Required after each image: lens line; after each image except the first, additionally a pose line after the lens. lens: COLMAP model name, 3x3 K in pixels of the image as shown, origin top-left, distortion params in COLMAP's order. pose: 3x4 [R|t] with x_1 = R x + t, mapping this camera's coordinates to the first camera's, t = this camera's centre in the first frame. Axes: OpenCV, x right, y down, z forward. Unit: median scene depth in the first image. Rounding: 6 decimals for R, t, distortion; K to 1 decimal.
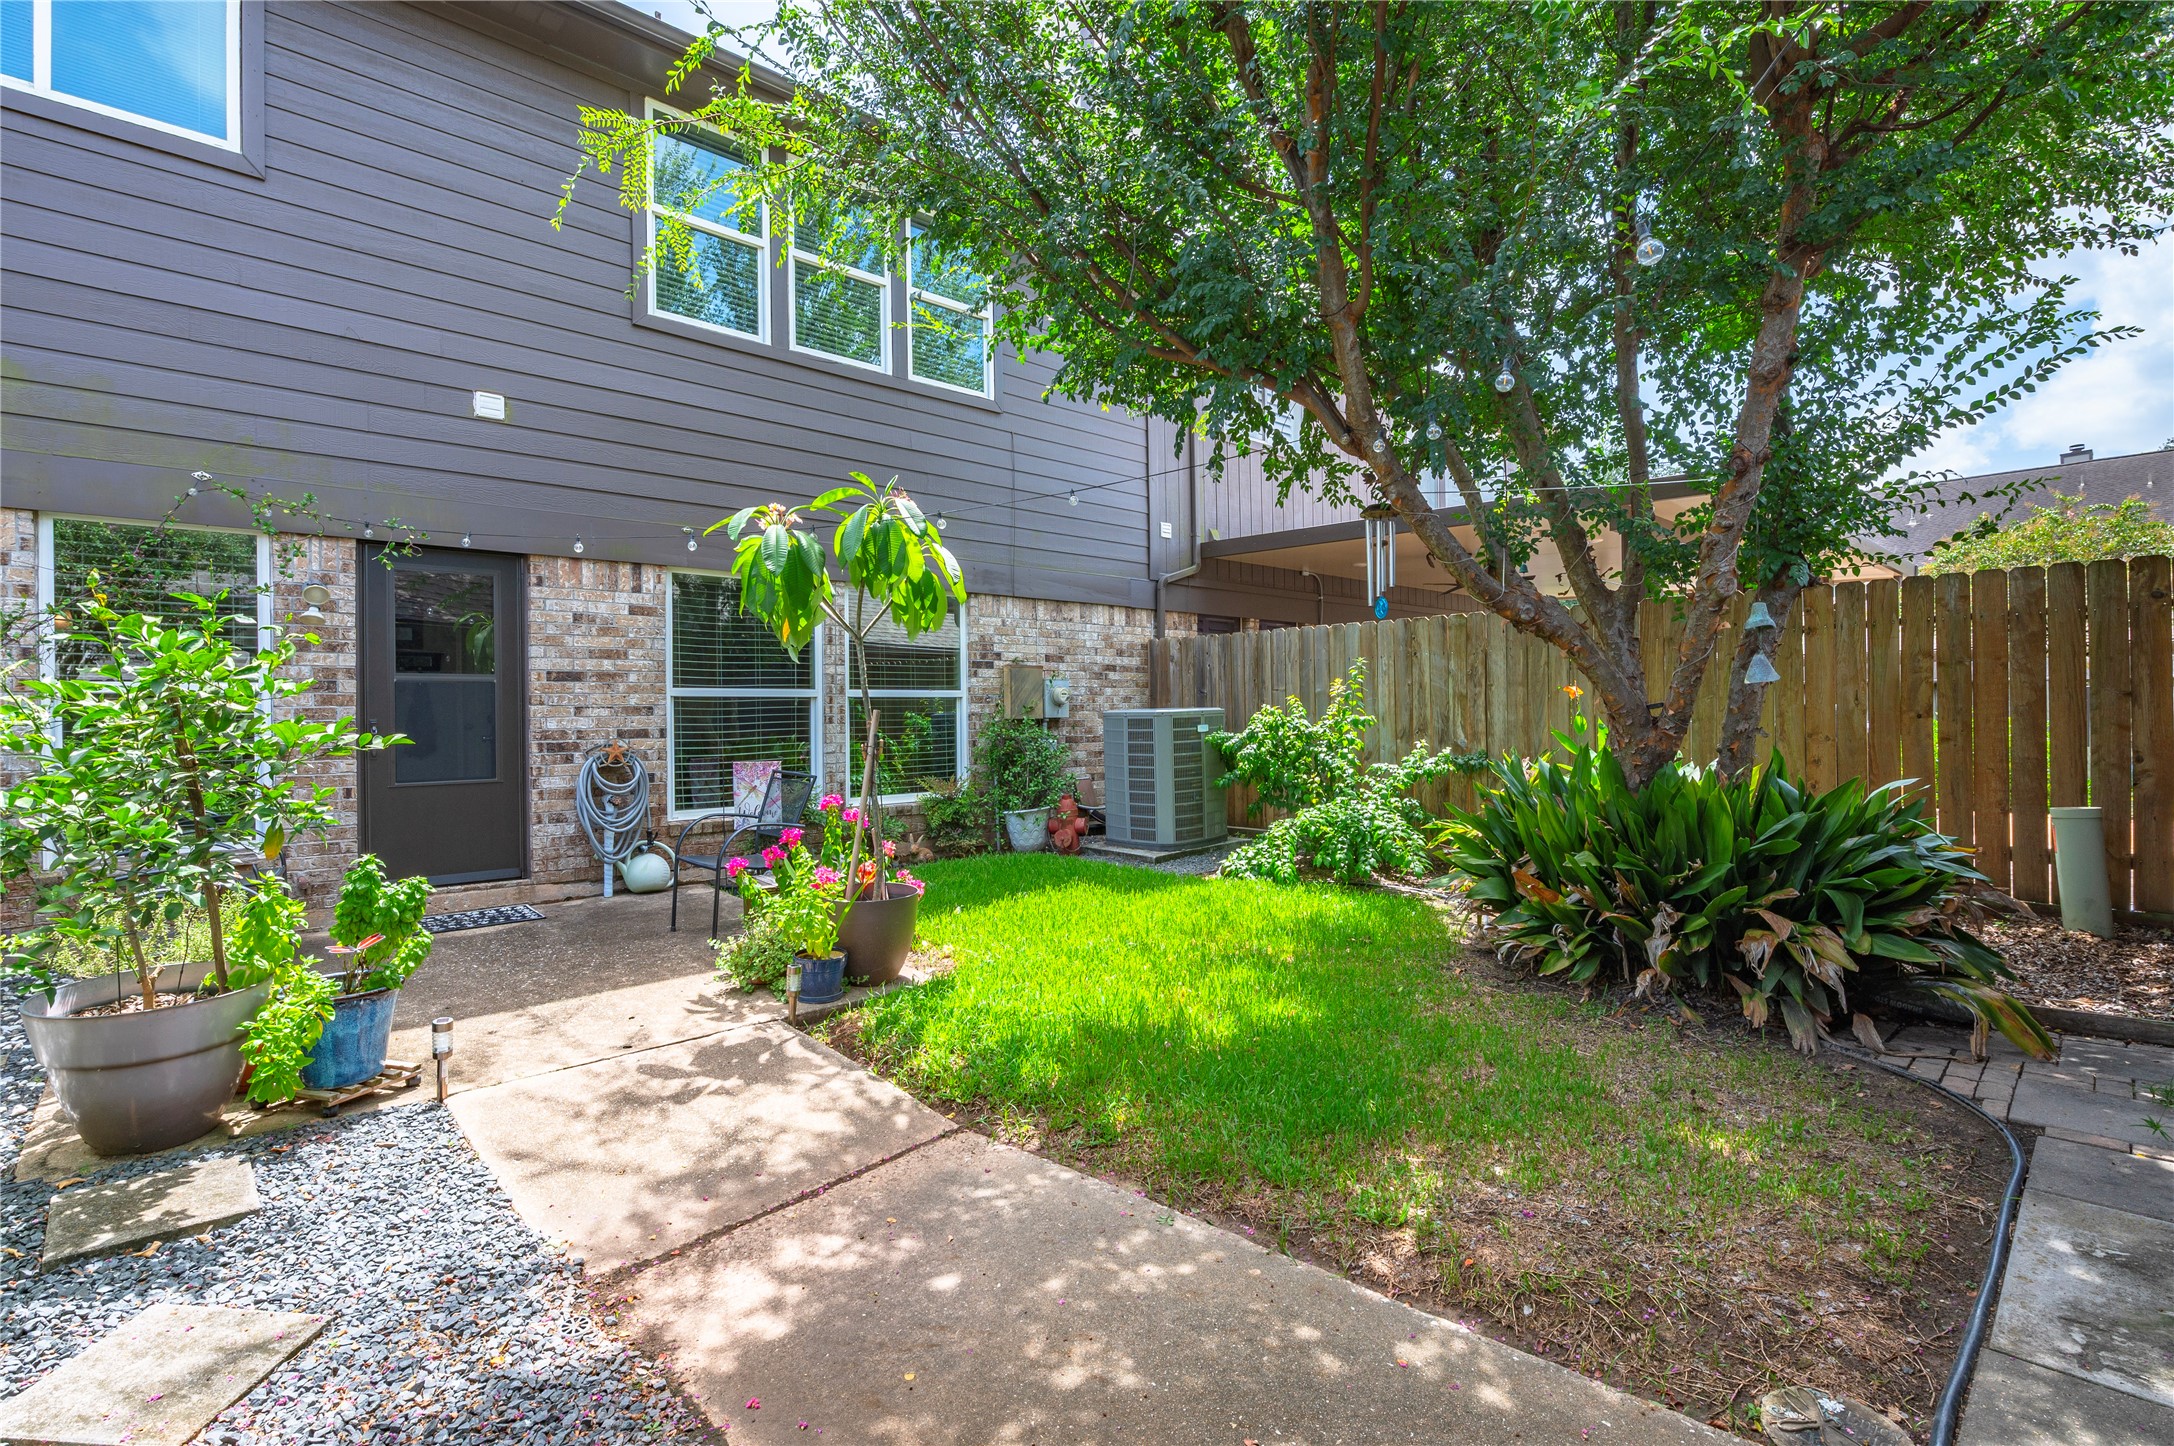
lens RADIAL K [[994.7, 0, 1087.6], [0, 994.7, 717.8], [0, 0, 1]] dist [-0.002220, -0.000027]
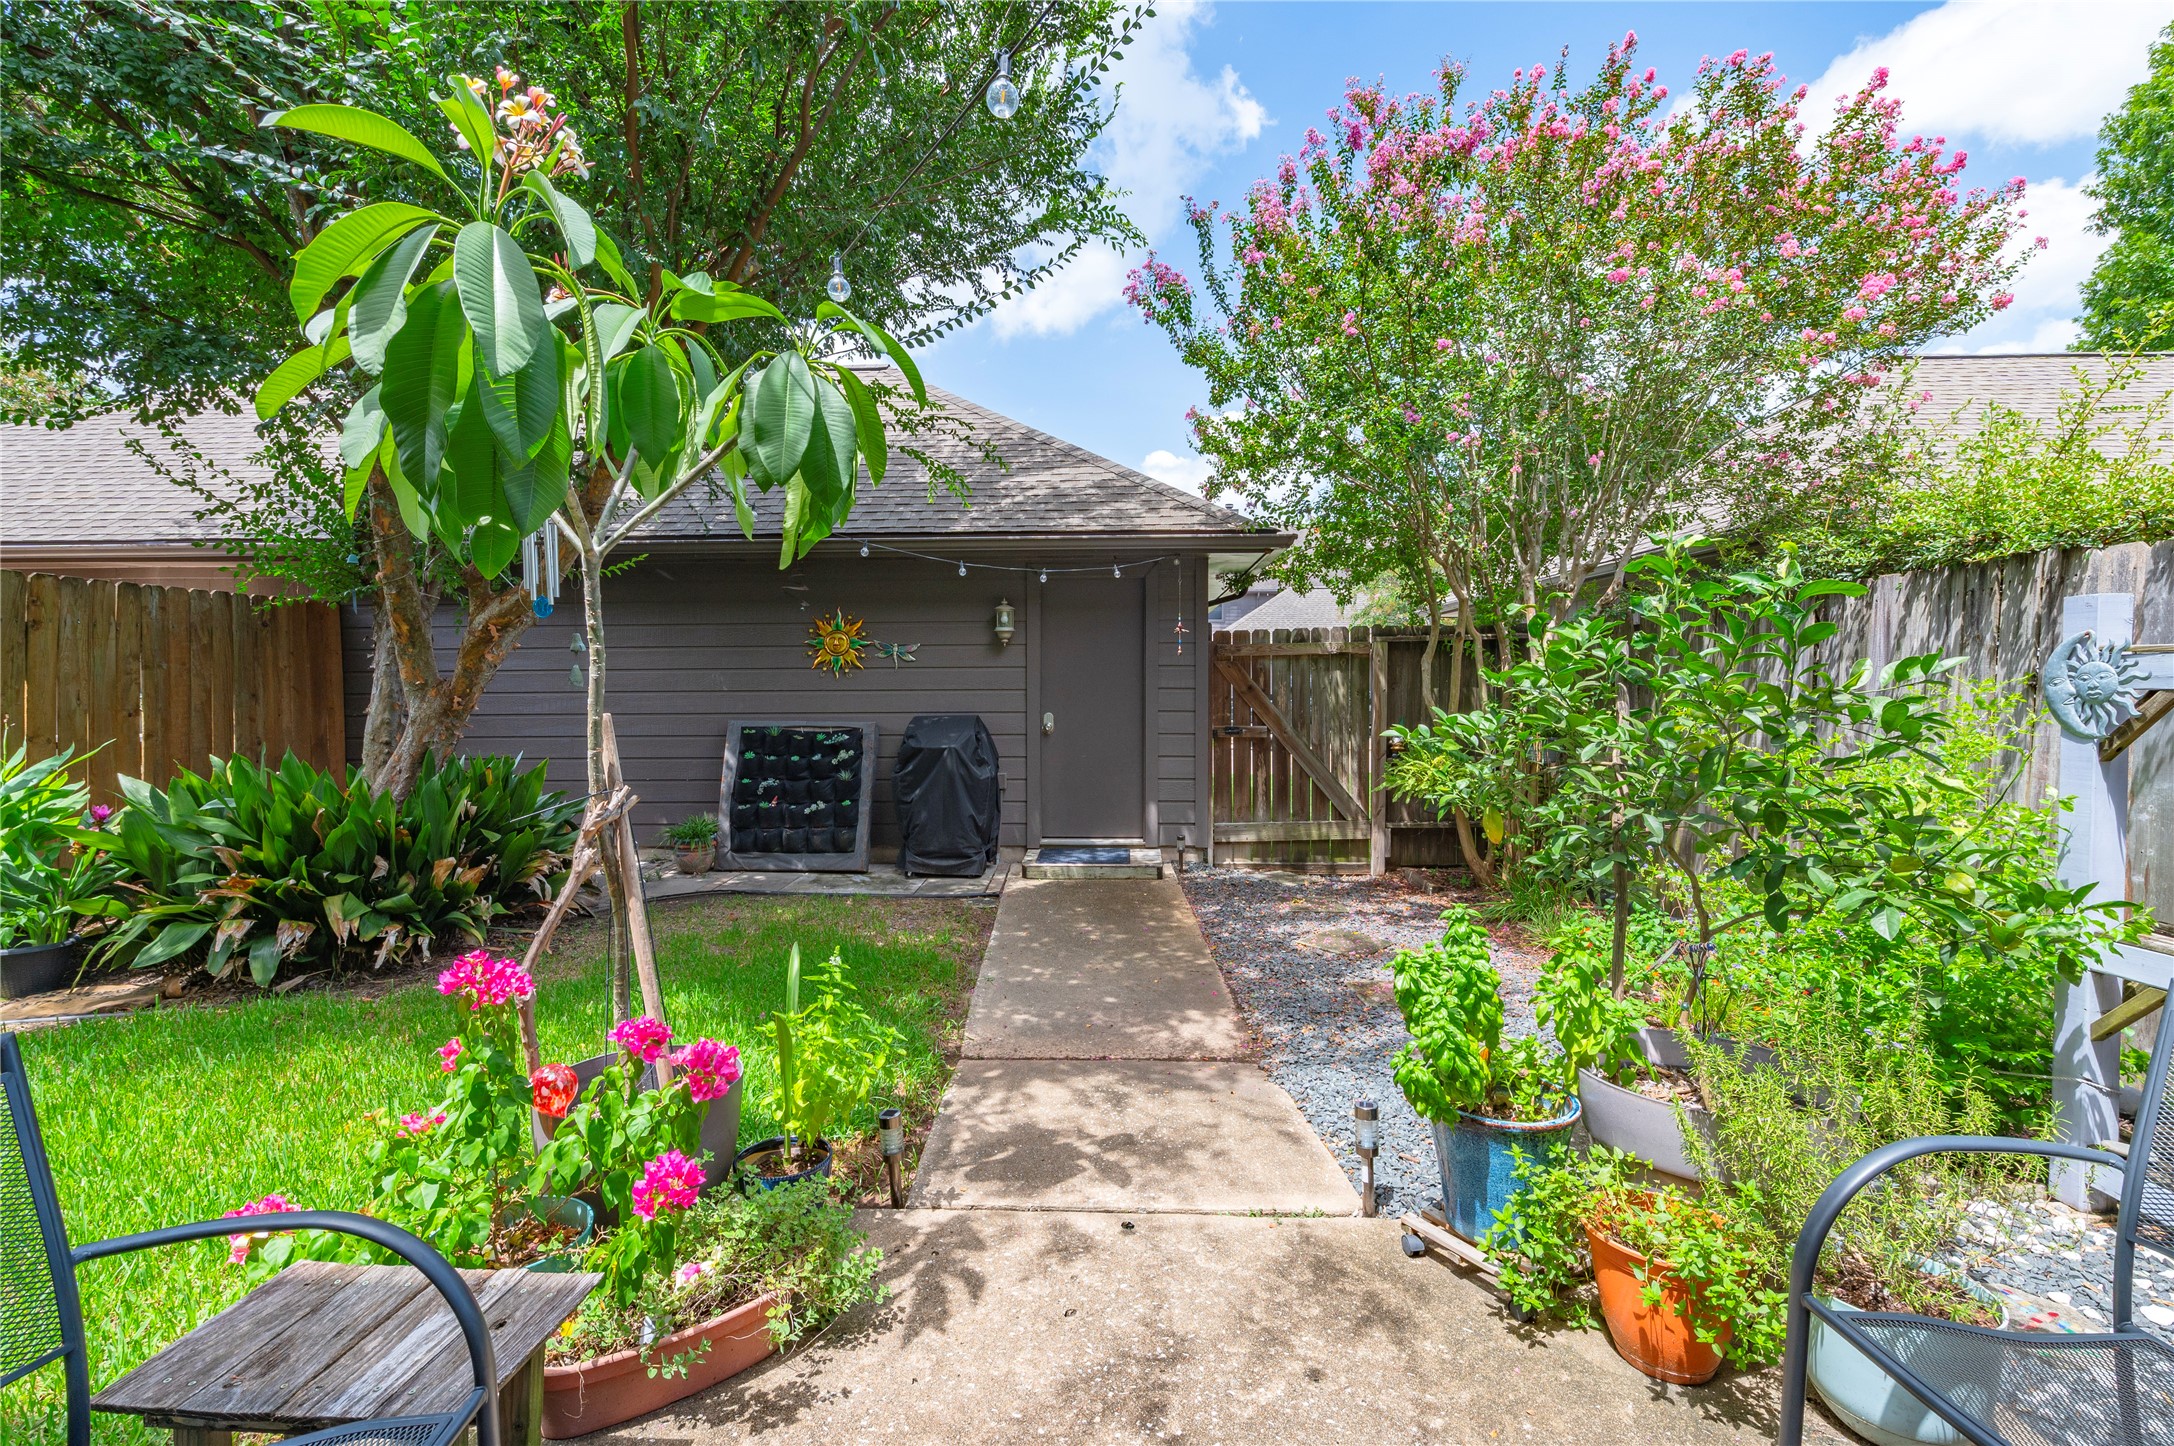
lens RADIAL K [[909.3, 0, 1087.0], [0, 909.3, 723.0], [0, 0, 1]] dist [-0.000267, -0.002924]
pose [[-0.701223, -0.017345, 0.712731, -0.527754], [0.017221, 0.999000, 0.041254, -0.014238], [-0.712734, 0.041202, -0.700223, 0.870790]]
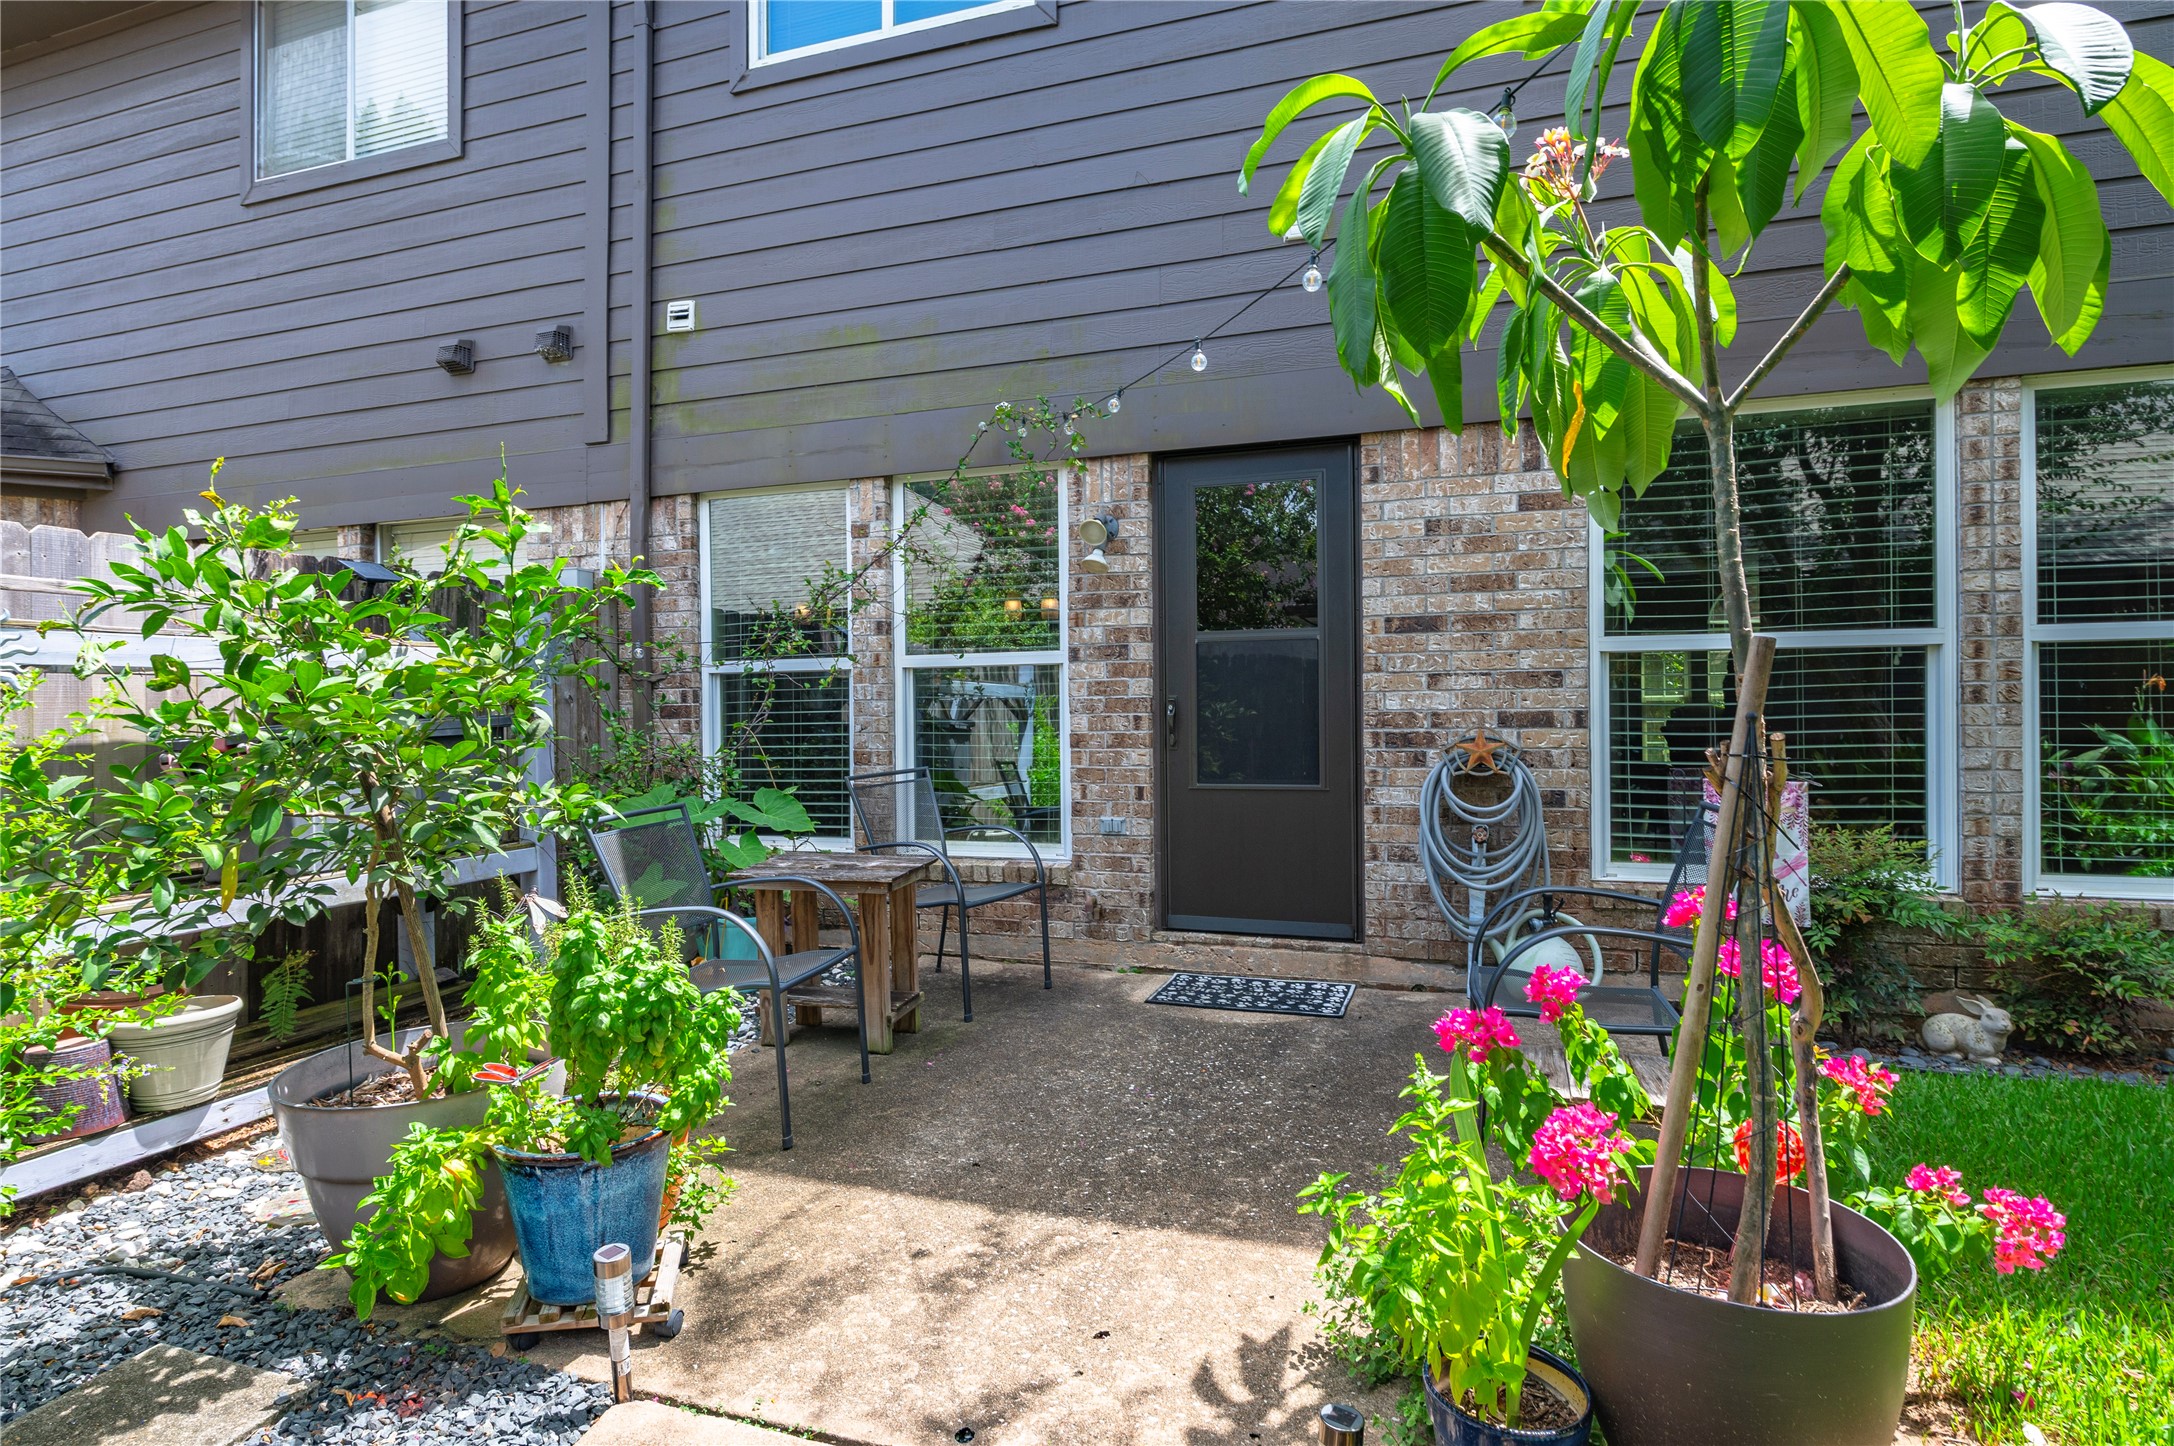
lens RADIAL K [[1130.9, 0, 1097.9], [0, 1130.9, 716.6], [0, 0, 1]] dist [-0.006144, 0.000464]
pose [[0.477755, 0.006891, -0.878466, -0.005490], [-0.000975, 0.999973, 0.007314, 0.010288], [0.878492, -0.002638, 0.477749, 0.500380]]
